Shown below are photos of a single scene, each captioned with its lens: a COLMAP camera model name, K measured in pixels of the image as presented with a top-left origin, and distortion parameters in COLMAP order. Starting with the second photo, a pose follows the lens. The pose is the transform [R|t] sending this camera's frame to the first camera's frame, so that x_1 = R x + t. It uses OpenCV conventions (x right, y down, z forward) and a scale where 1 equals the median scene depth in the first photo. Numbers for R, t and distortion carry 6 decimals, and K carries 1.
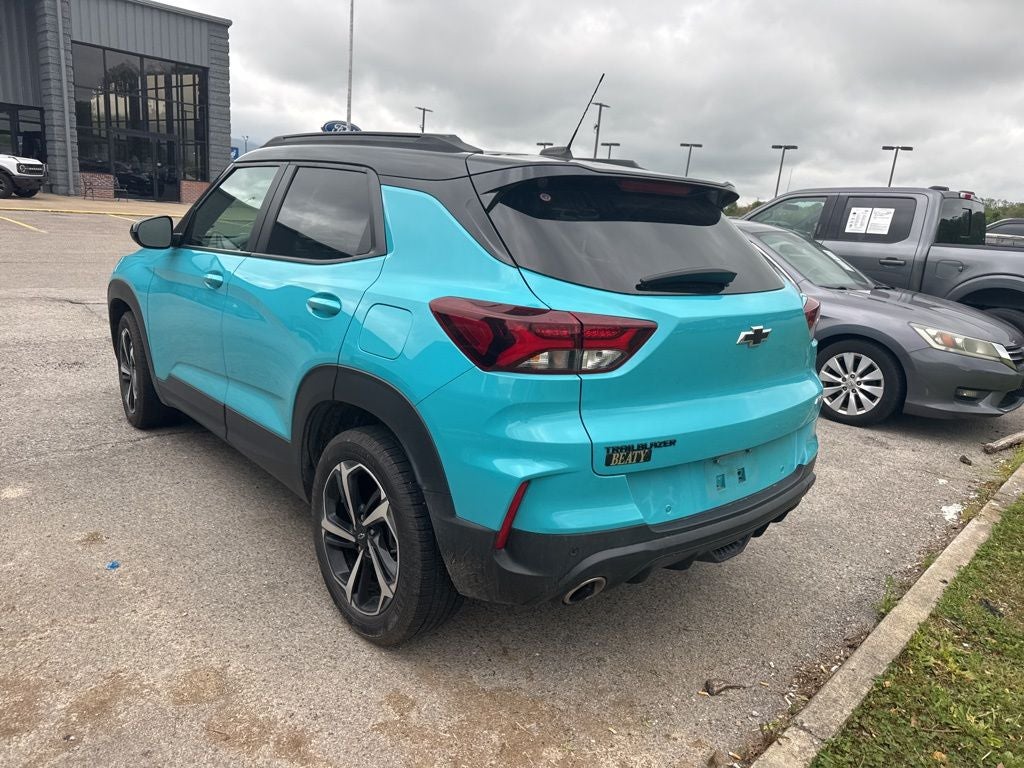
lens RADIAL K [[724.0, 0, 516.4], [0, 724.0, 387.5], [0, 0, 1]] dist [0.021497, -0.024295]
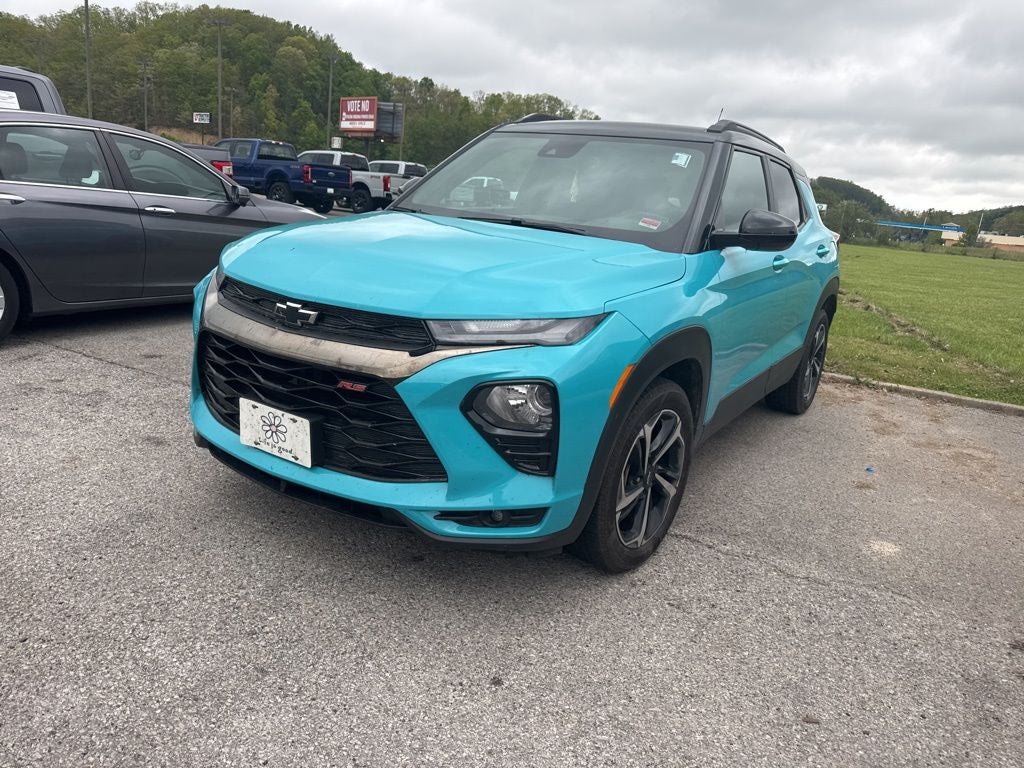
lens RADIAL K [[724.0, 0, 520.3], [0, 724.0, 387.2], [0, 0, 1]] dist [0.021497, -0.024295]
pose [[-0.264345, -0.343301, 0.901258, -1.841868], [0.124444, 0.914546, 0.384863, -0.603876], [-0.956366, 0.213893, -0.199034, 2.202168]]
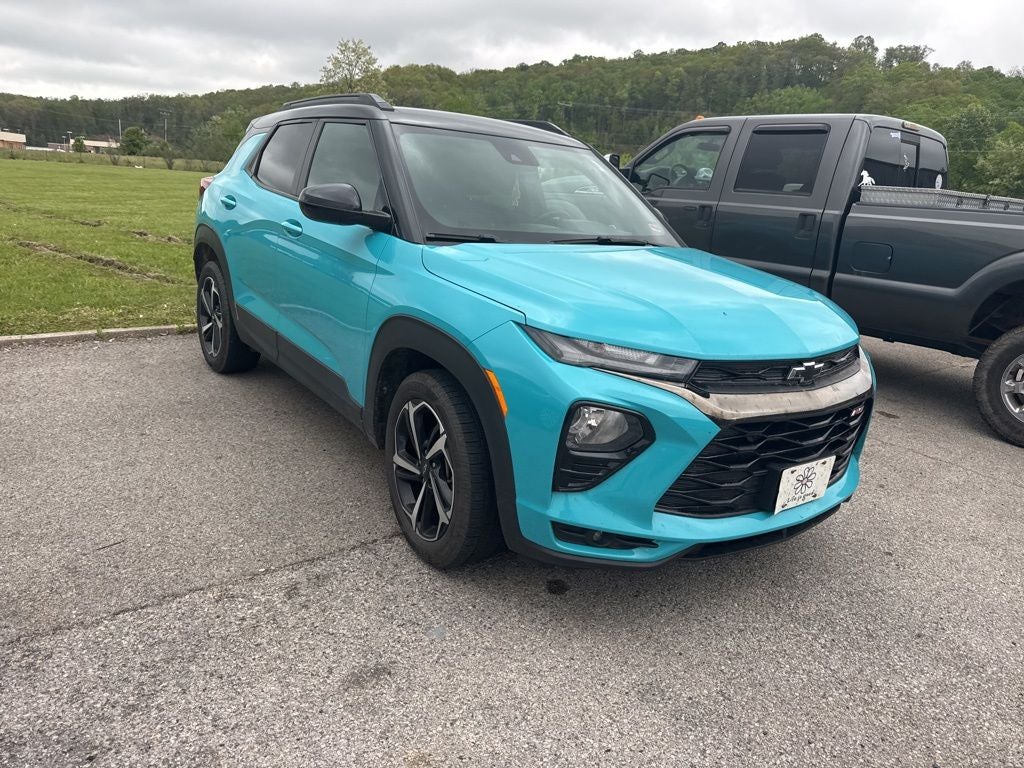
lens RADIAL K [[724.0, 0, 514.5], [0, 724.0, 374.8], [0, 0, 1]] dist [0.021497, -0.024295]
pose [[-0.984077, -0.172599, 0.042451, -0.562801], [-0.130037, 0.861939, 0.490053, -0.797377], [-0.121173, 0.476730, -0.870658, 3.176148]]
